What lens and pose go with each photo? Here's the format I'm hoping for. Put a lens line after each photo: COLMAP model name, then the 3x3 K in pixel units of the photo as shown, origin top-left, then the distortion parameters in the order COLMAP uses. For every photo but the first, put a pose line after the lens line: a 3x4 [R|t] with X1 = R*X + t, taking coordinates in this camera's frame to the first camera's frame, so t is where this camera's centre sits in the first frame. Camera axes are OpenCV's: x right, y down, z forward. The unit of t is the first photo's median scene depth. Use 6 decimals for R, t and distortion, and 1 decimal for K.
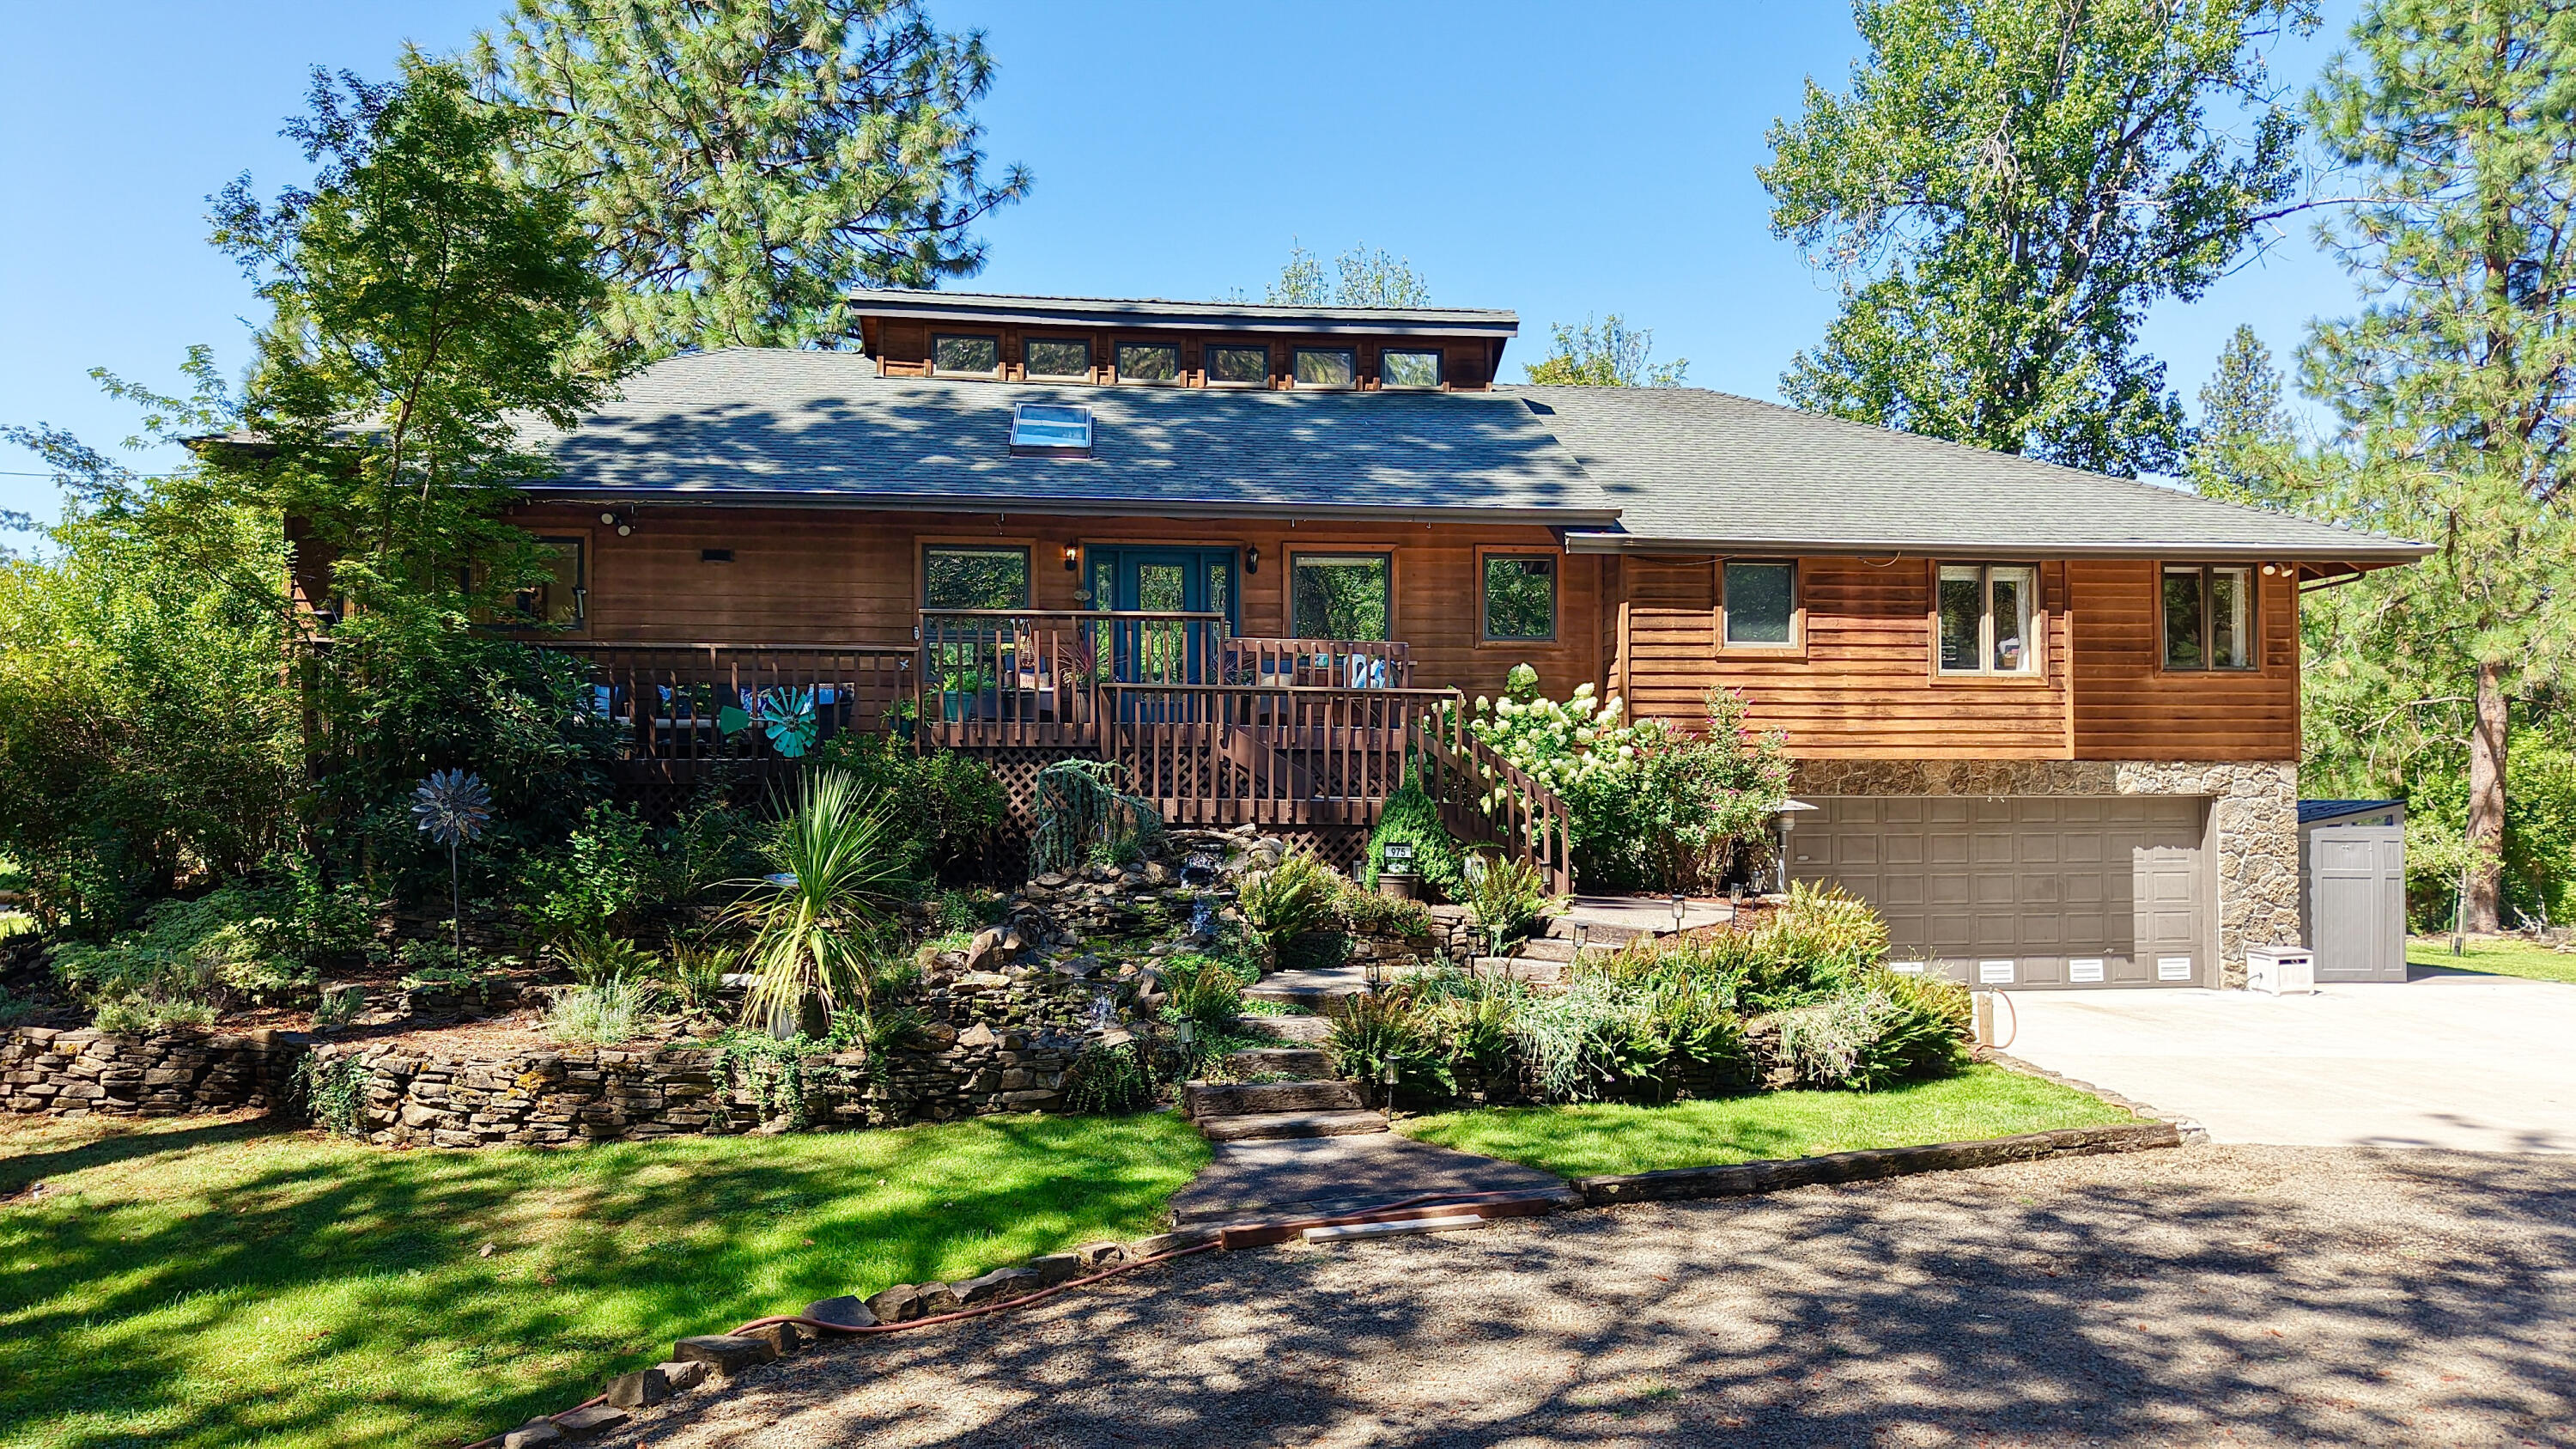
lens RADIAL K [[1719.1, 0, 1287.7], [0, 1719.1, 727.9], [0, 0, 1]] dist [0.039329, -0.041030]
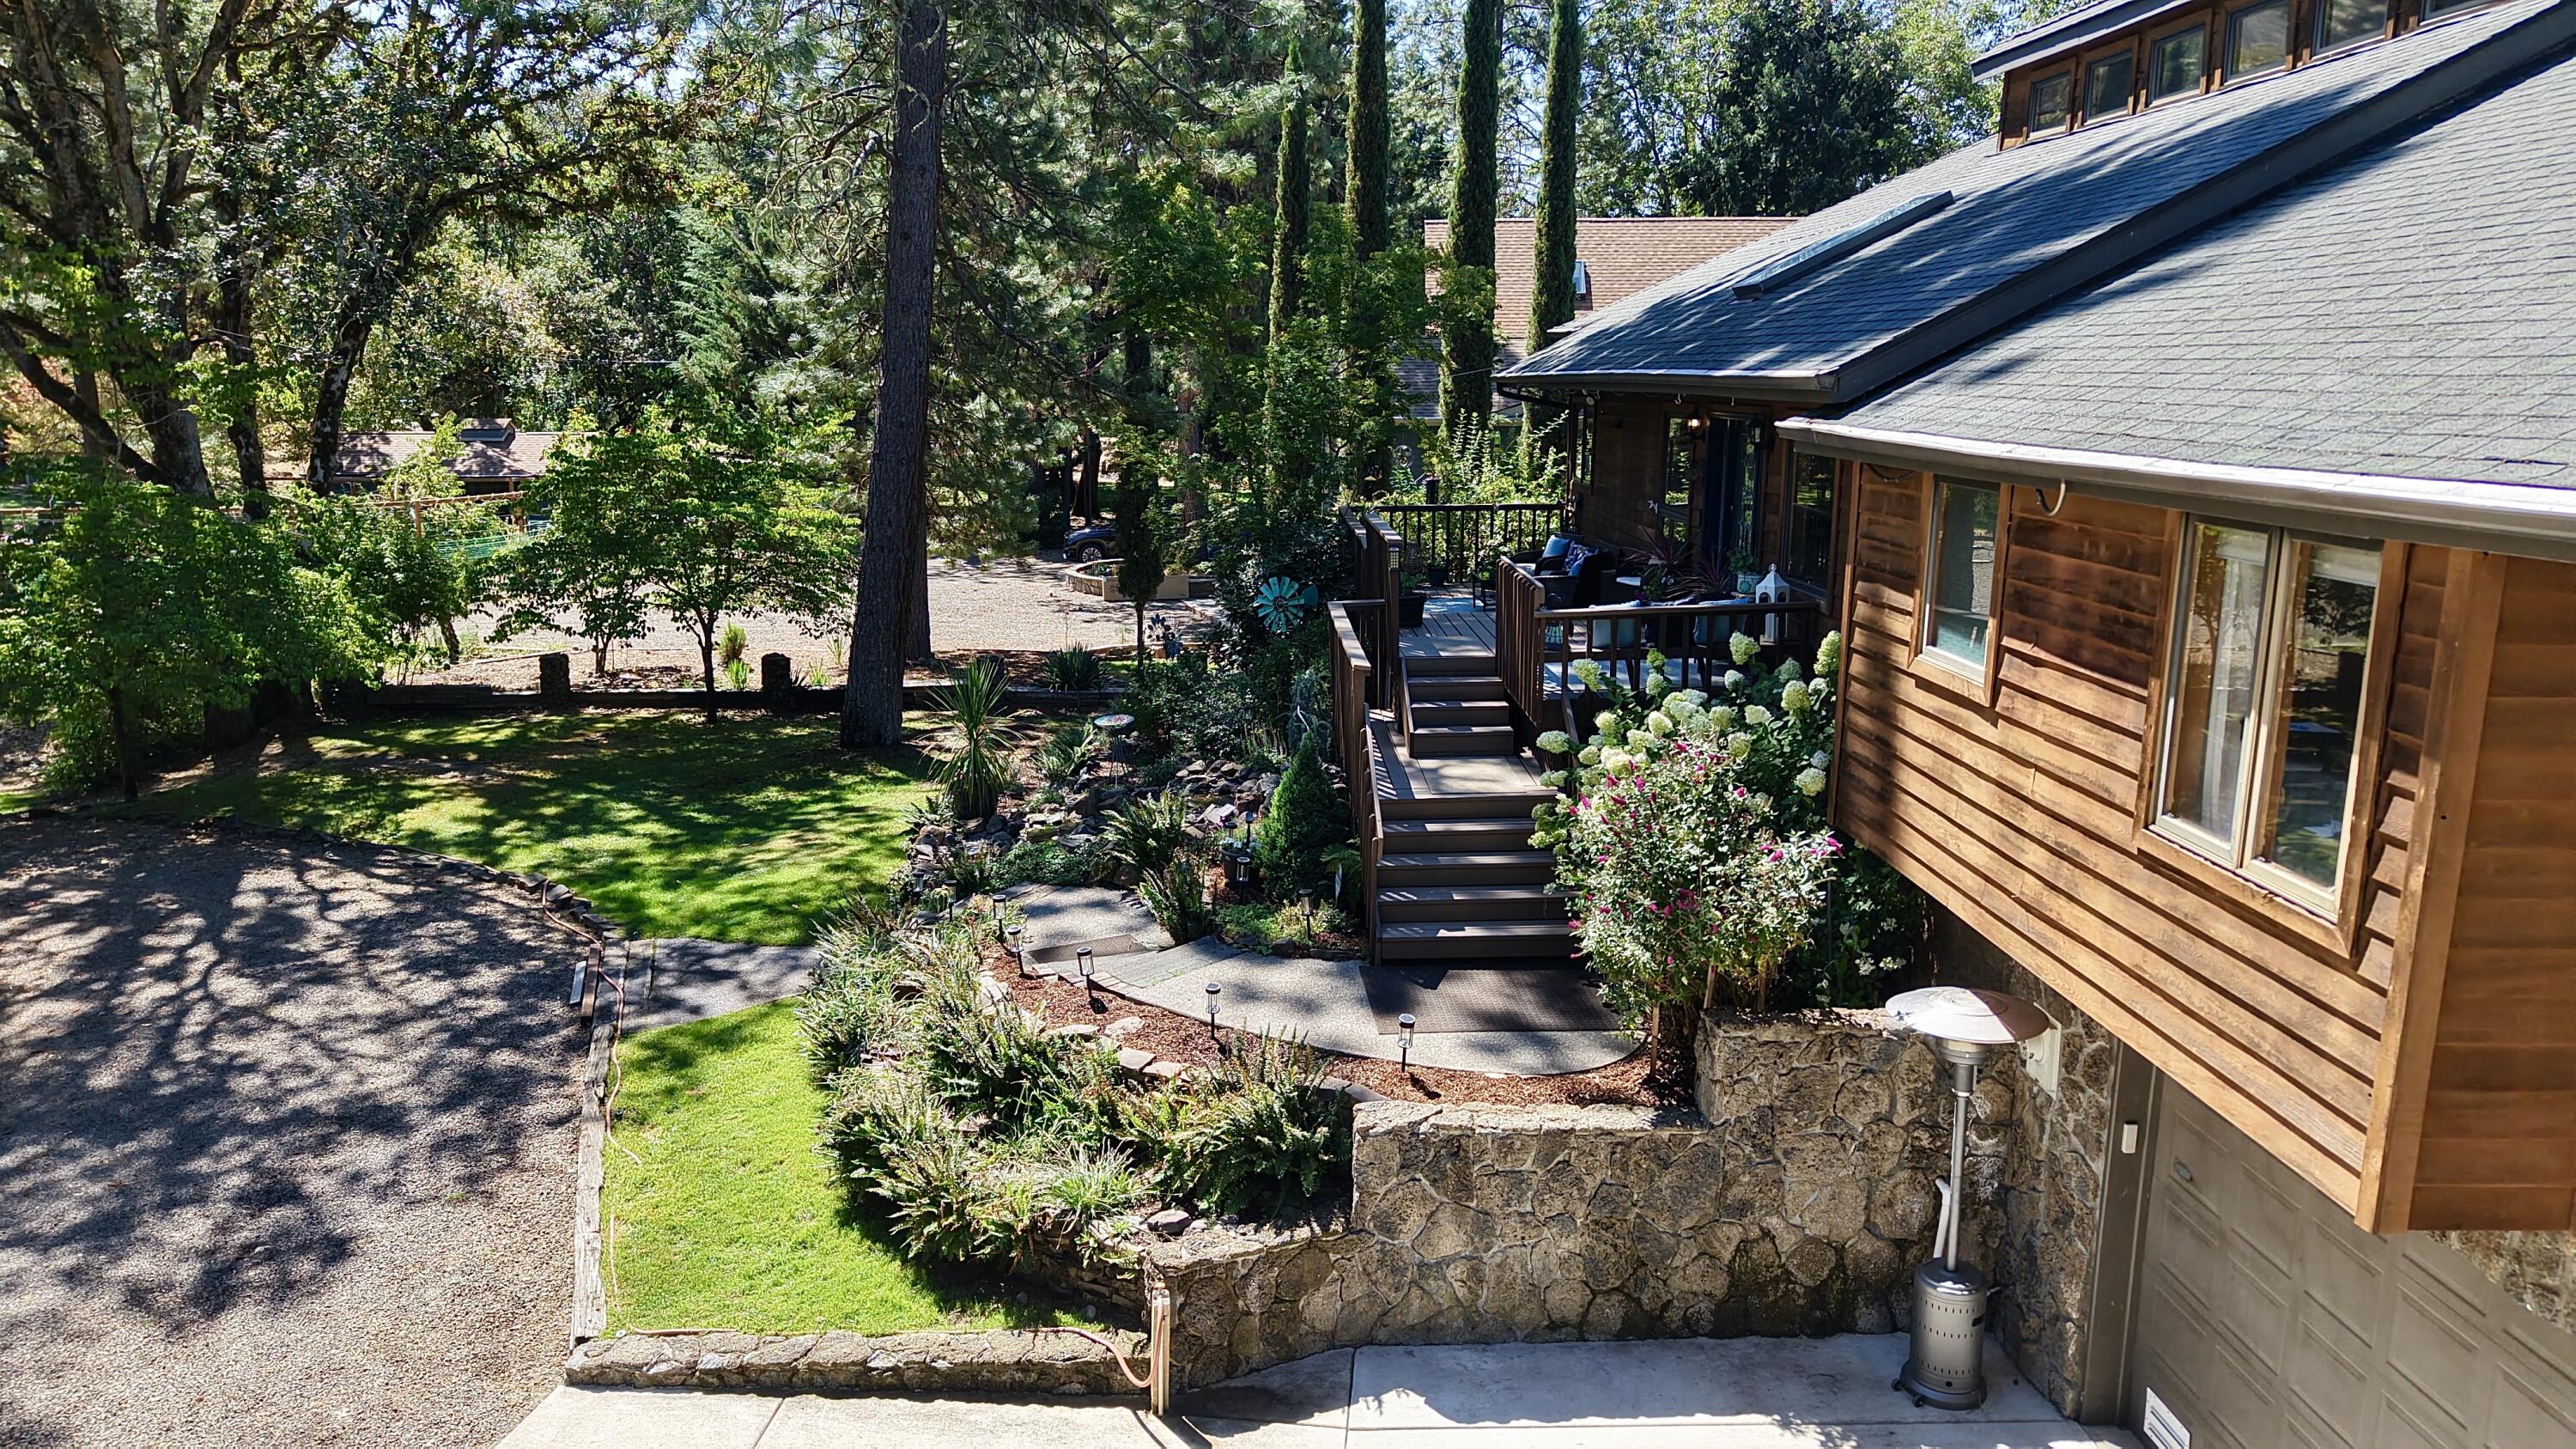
lens RADIAL K [[1719.1, 0, 1278.9], [0, 1719.1, 720.5], [0, 0, 1]] dist [0.039329, -0.041030]
pose [[-0.095105, 0.195868, -0.976008, 0.745349], [0.029595, 0.980575, 0.193901, -0.128248], [0.995027, -0.010444, -0.099055, 0.858263]]
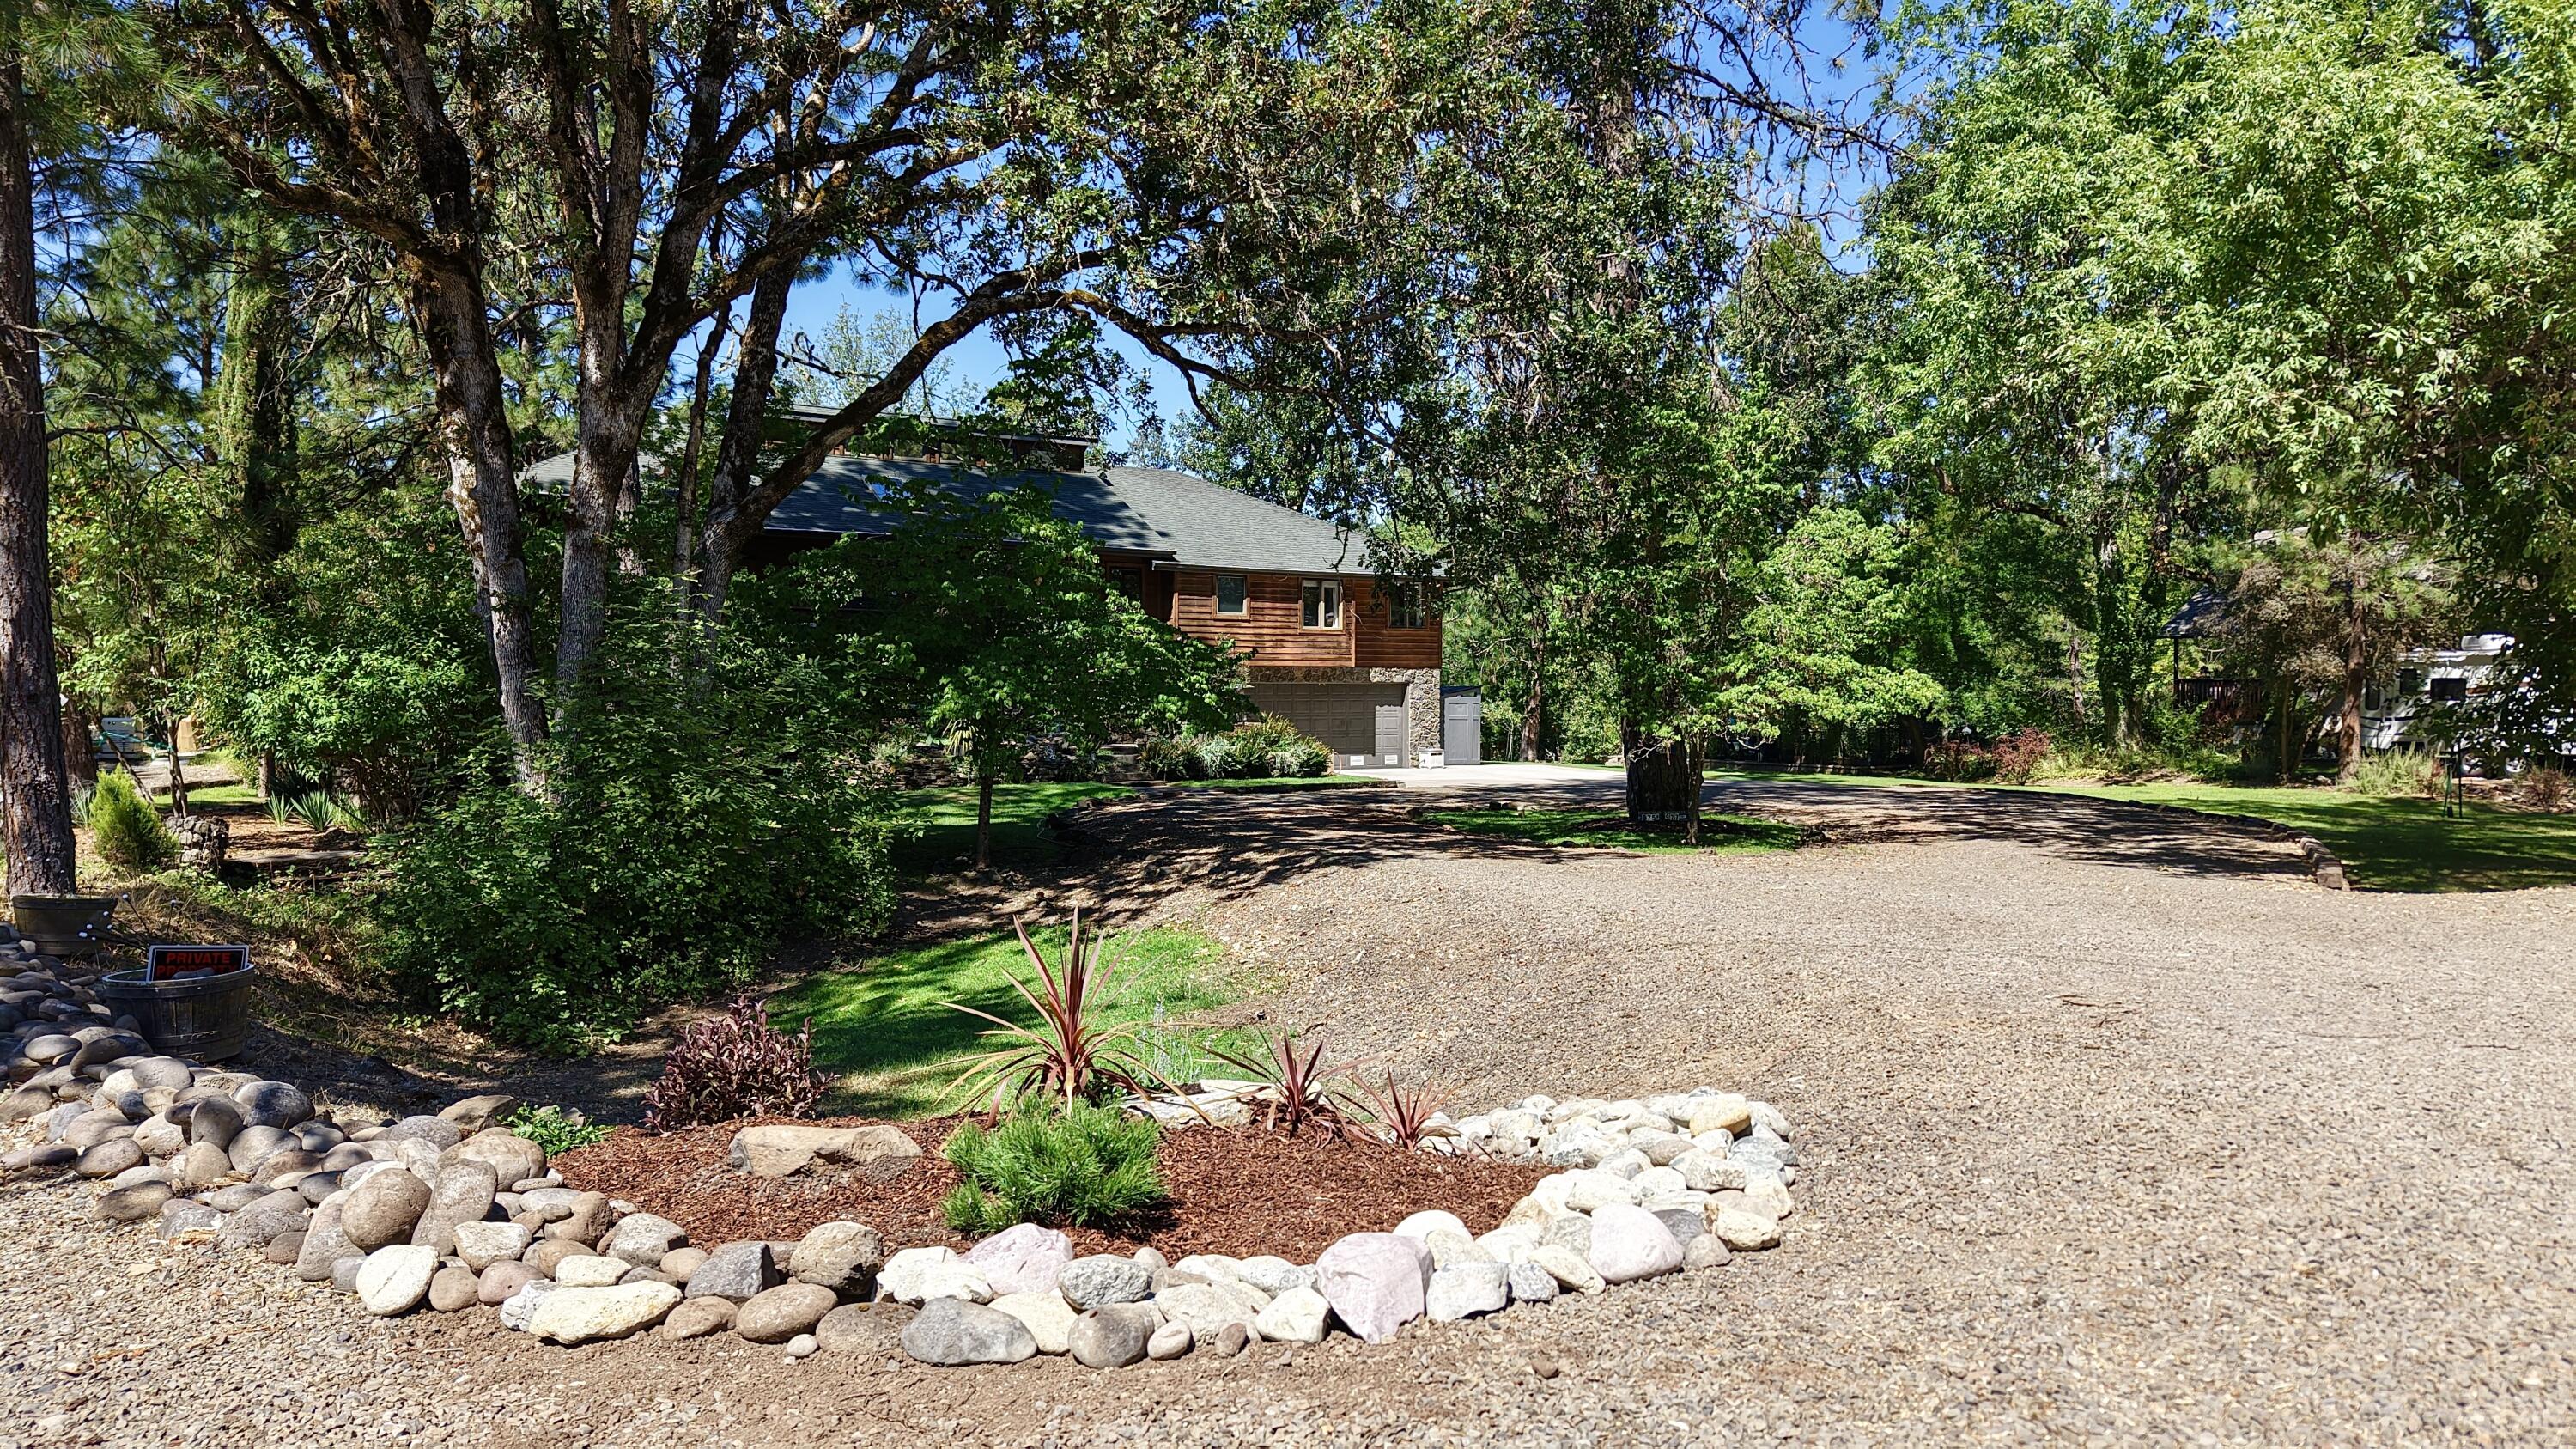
lens RADIAL K [[1719.1, 0, 1293.7], [0, 1719.1, 724.9], [0, 0, 1]] dist [0.039329, -0.041030]
pose [[0.909975, -0.005709, 0.414623, -0.568262], [-0.014234, 0.998886, 0.044992, -0.005319], [-0.414418, -0.046844, 0.908880, -1.048106]]
